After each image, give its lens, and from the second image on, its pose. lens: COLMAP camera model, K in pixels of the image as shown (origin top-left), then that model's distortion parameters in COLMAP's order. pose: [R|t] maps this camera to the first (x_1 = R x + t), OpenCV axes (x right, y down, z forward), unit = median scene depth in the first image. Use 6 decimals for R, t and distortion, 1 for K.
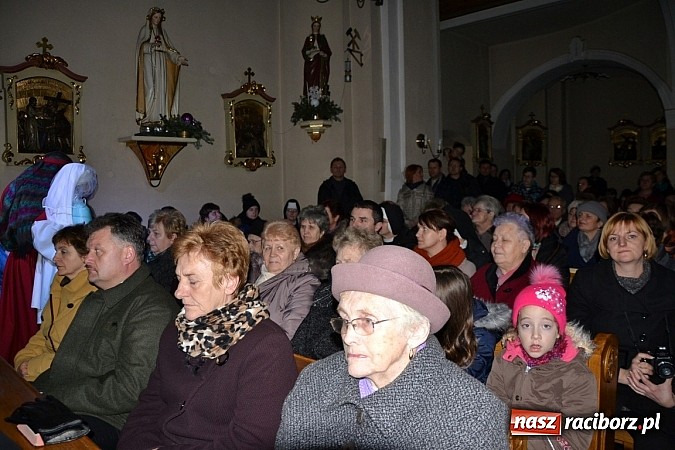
lens RADIAL K [[521.5, 0, 337.5], [0, 521.5, 225.0], [0, 0, 1]] dist [-0.165198, 0.104190]
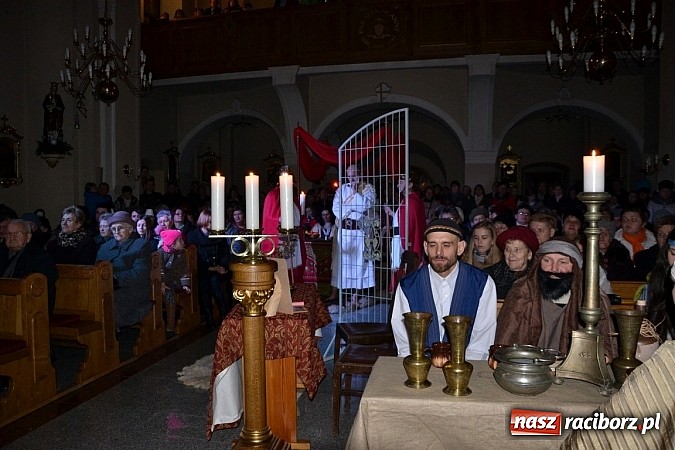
lens RADIAL K [[521.5, 0, 337.5], [0, 521.5, 225.0], [0, 0, 1]] dist [-0.165198, 0.104190]
pose [[0.845602, -0.012736, 0.533662, -0.140023], [0.029202, 0.999322, -0.022423, 0.064908], [-0.533014, 0.034545, 0.845401, -0.731998]]
